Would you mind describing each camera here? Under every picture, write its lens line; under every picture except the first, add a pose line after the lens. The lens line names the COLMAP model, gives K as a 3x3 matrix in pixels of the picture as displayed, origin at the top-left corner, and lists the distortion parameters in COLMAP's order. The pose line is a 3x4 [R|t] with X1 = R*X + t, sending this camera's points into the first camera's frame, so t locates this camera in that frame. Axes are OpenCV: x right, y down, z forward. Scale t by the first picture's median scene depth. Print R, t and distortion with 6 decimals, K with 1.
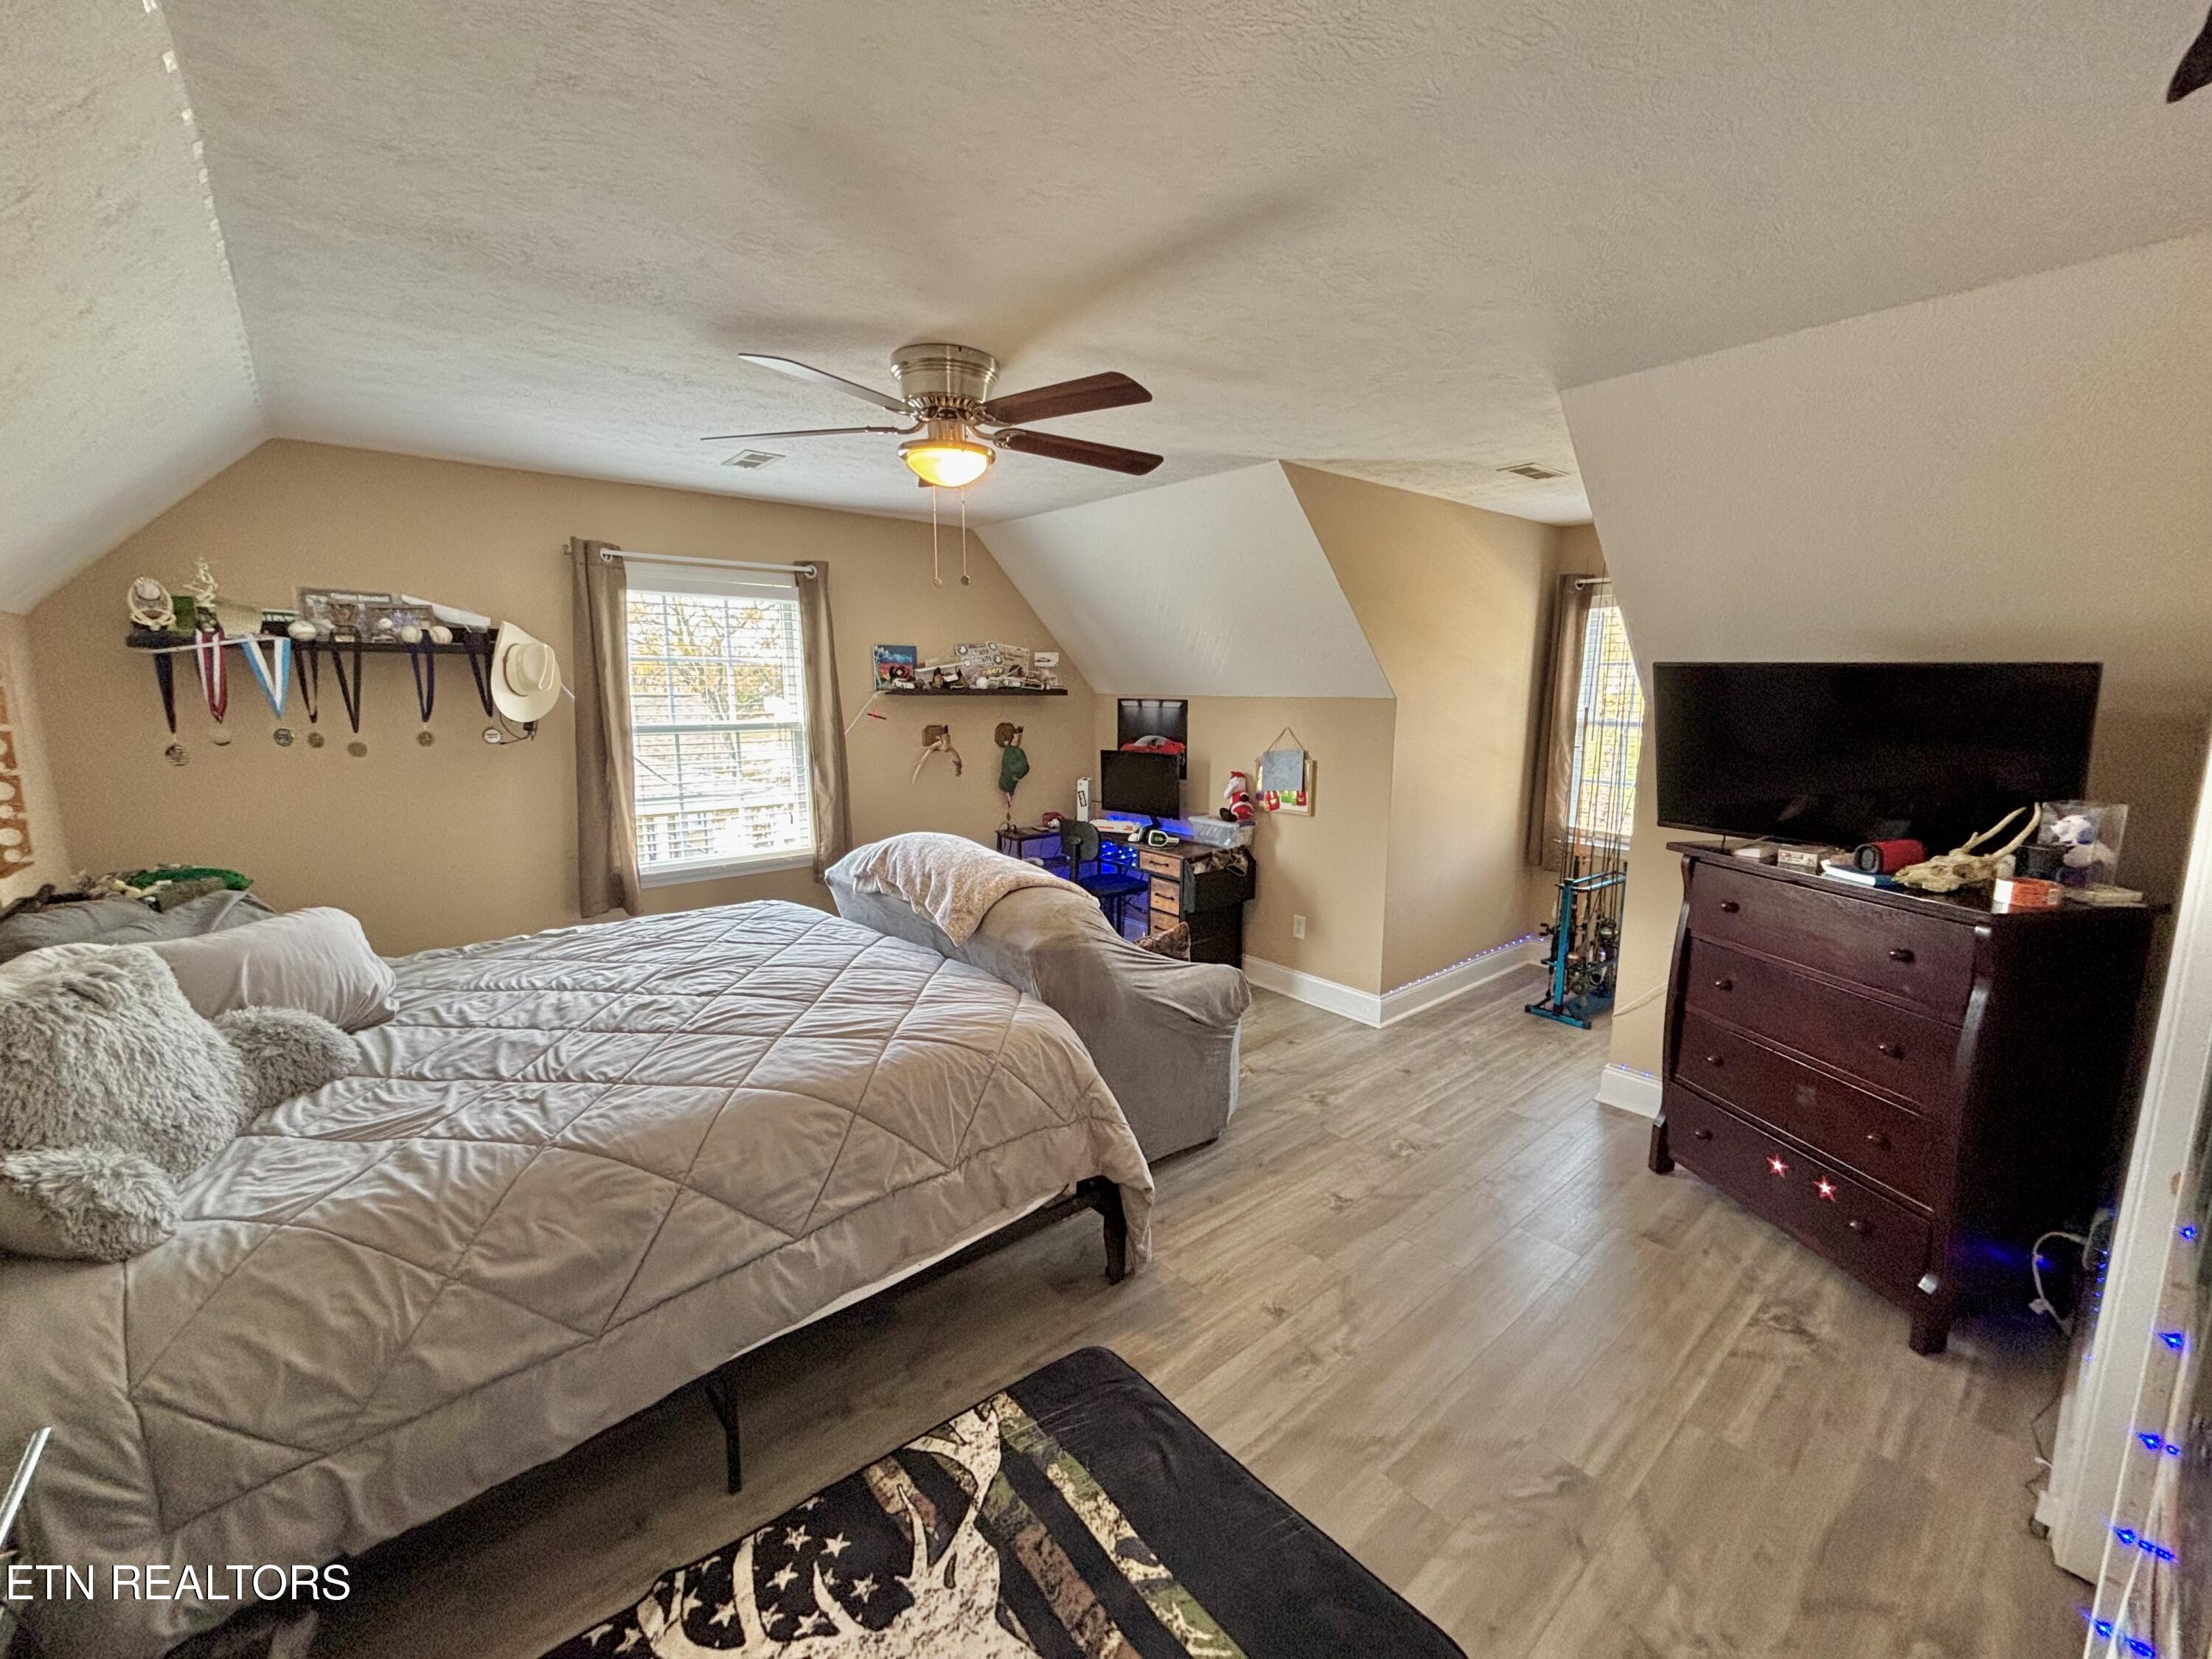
lens RADIAL K [[899.2, 0, 1109.1], [0, 899.2, 833.0], [0, 0, 1]] dist [0.003493, -0.000163]
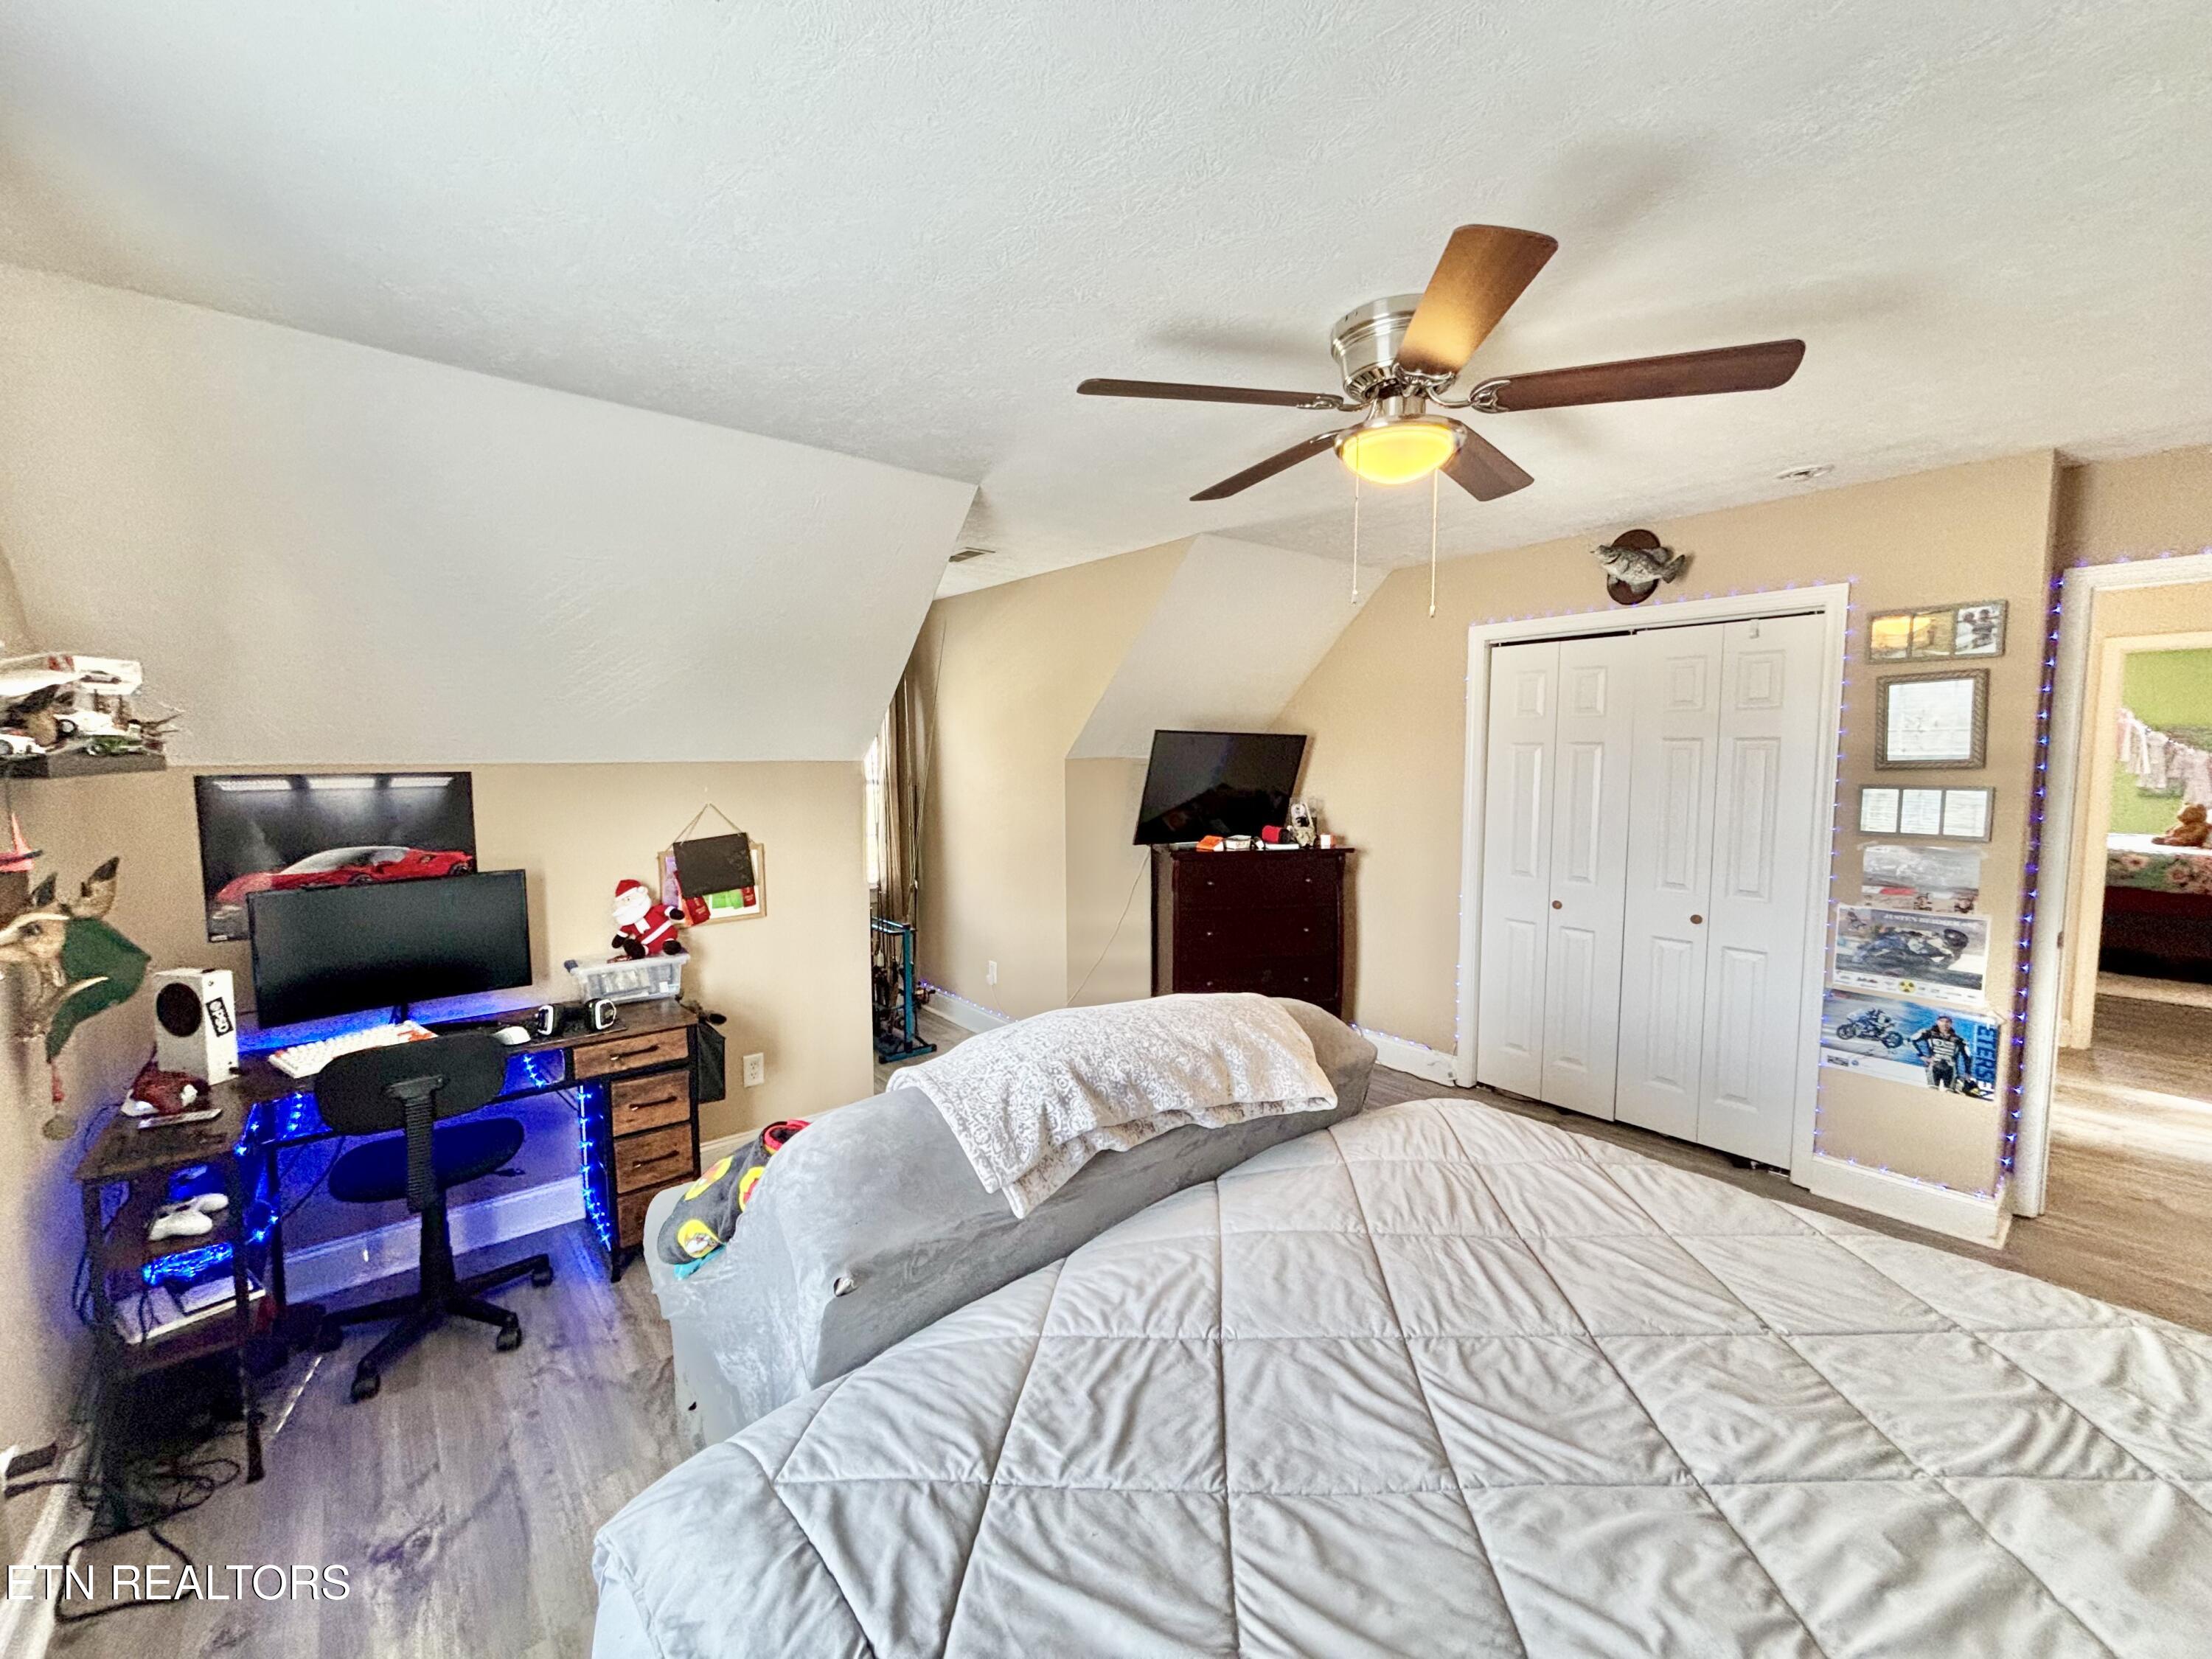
lens RADIAL K [[899.2, 0, 1109.1], [0, 899.2, 833.0], [0, 0, 1]] dist [0.003493, -0.000163]
pose [[0.003721, -0.093832, 0.995581, -0.498612], [0.164476, 0.982086, 0.091945, -0.105238], [-0.986374, 0.163407, 0.019087, 0.659014]]
